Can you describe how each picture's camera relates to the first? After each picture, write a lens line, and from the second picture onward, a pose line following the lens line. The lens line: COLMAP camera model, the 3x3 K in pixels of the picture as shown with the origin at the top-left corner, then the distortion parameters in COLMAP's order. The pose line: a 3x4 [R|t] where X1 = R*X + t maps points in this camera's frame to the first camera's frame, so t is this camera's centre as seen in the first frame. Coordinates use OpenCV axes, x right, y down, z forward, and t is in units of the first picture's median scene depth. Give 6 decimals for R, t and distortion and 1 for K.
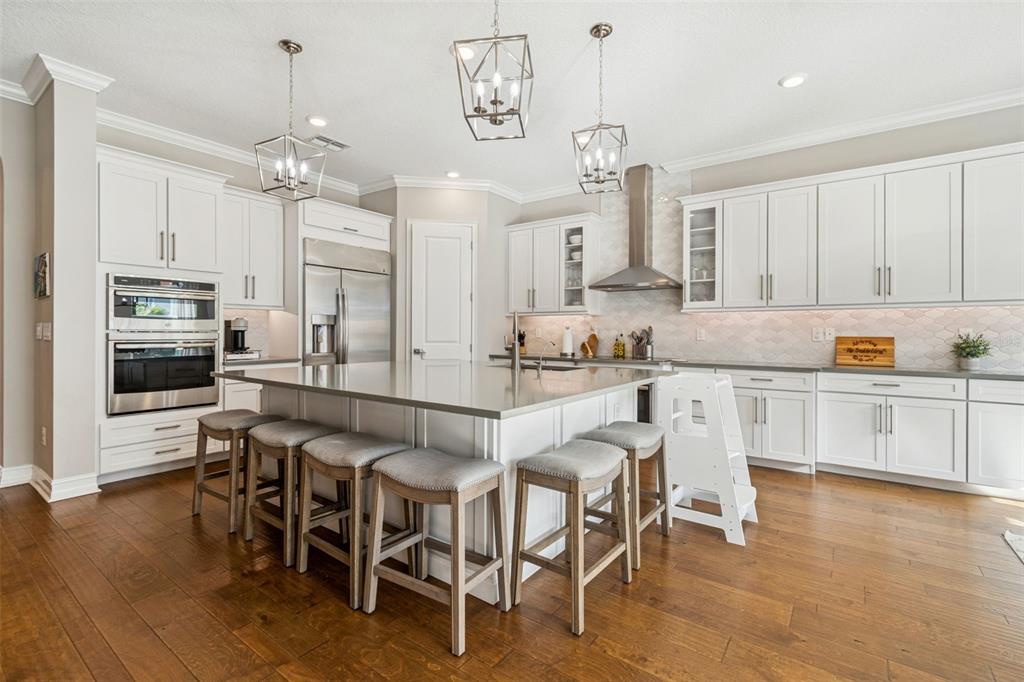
lens RADIAL K [[462.1, 0, 515.5], [0, 462.1, 335.9], [0, 0, 1]] dist [0.000717, 0.000222]
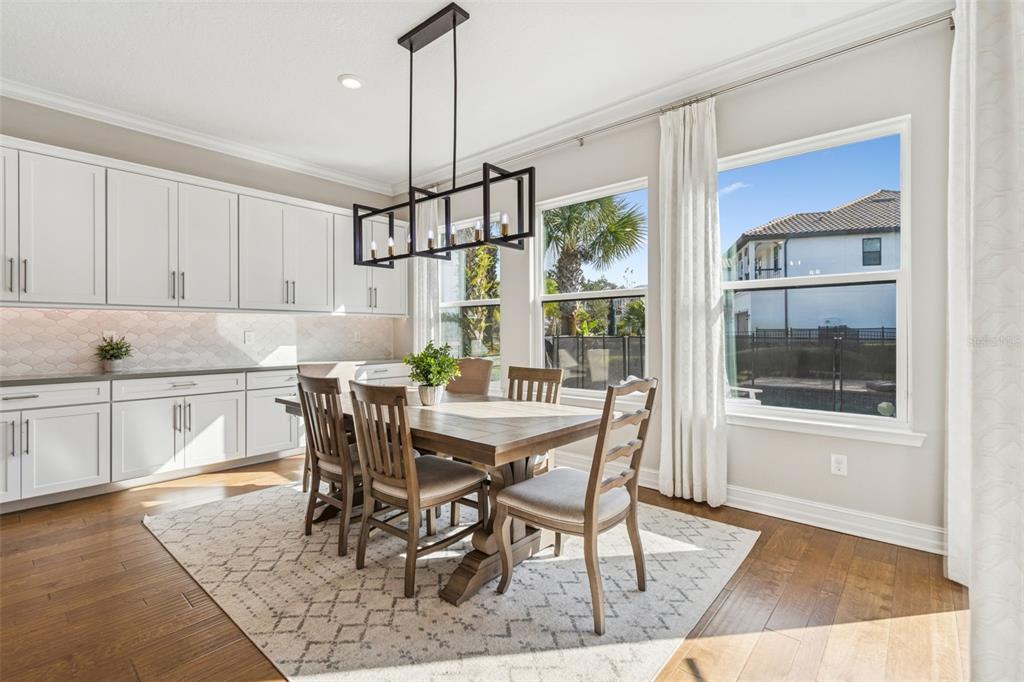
lens RADIAL K [[462.1, 0, 512.6], [0, 462.1, 326.5], [0, 0, 1]] dist [0.000717, 0.000222]
pose [[0.082343, 0.012504, 0.996526, 0.024883], [0.014655, 0.999798, -0.013756, 0.000556], [-0.996496, 0.015737, 0.082143, 0.024942]]
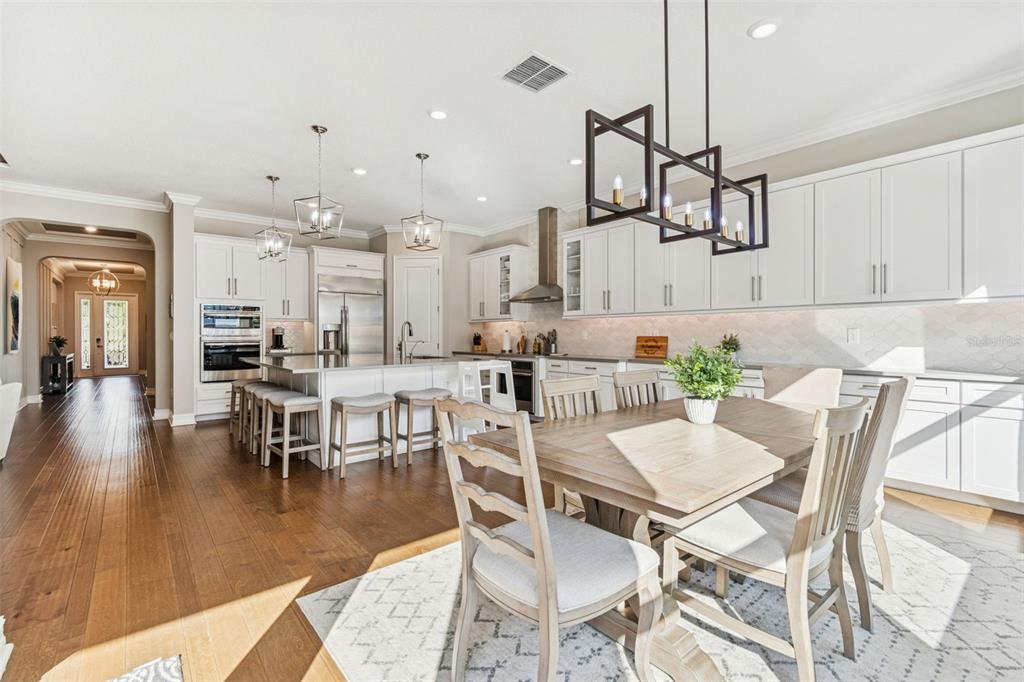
lens RADIAL K [[462.1, 0, 513.3], [0, 462.1, 335.8], [0, 0, 1]] dist [0.000717, 0.000222]
pose [[0.969698, -0.006425, -0.244220, 0.630594], [0.005709, 0.999977, -0.003639, 0.002511], [0.244238, 0.002135, 0.969713, -0.382783]]
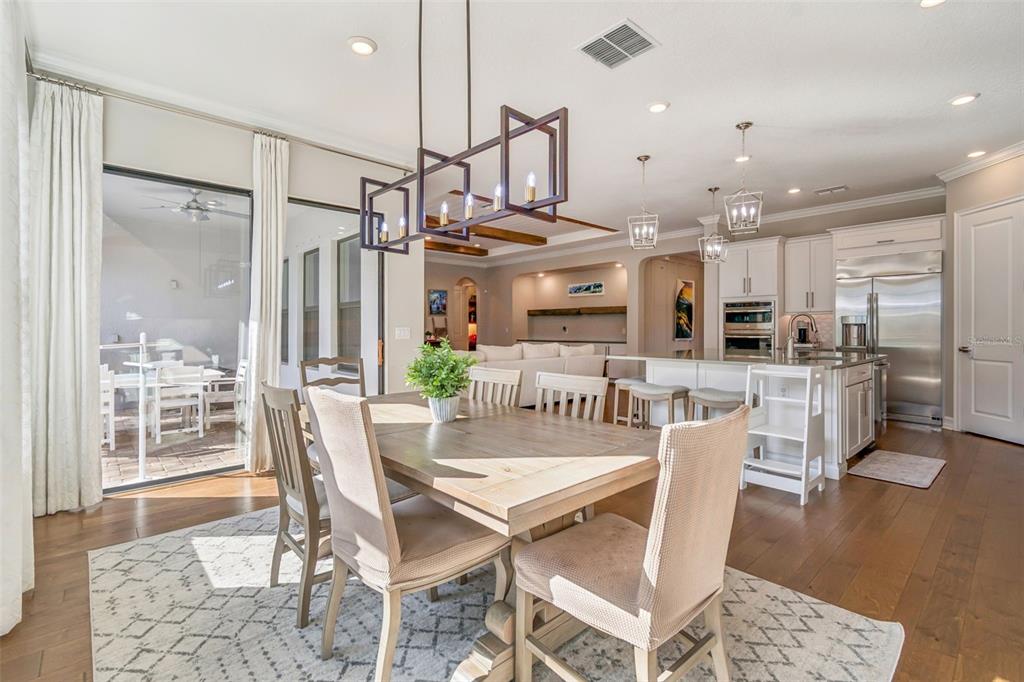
lens RADIAL K [[462.1, 0, 504.4], [0, 462.1, 324.0], [0, 0, 1]] dist [0.000717, 0.000222]
pose [[-0.207355, -0.014856, -0.978153, 1.227277], [-0.006098, 0.999885, -0.013893, 0.000113], [0.978247, 0.003084, -0.207421, 0.382559]]
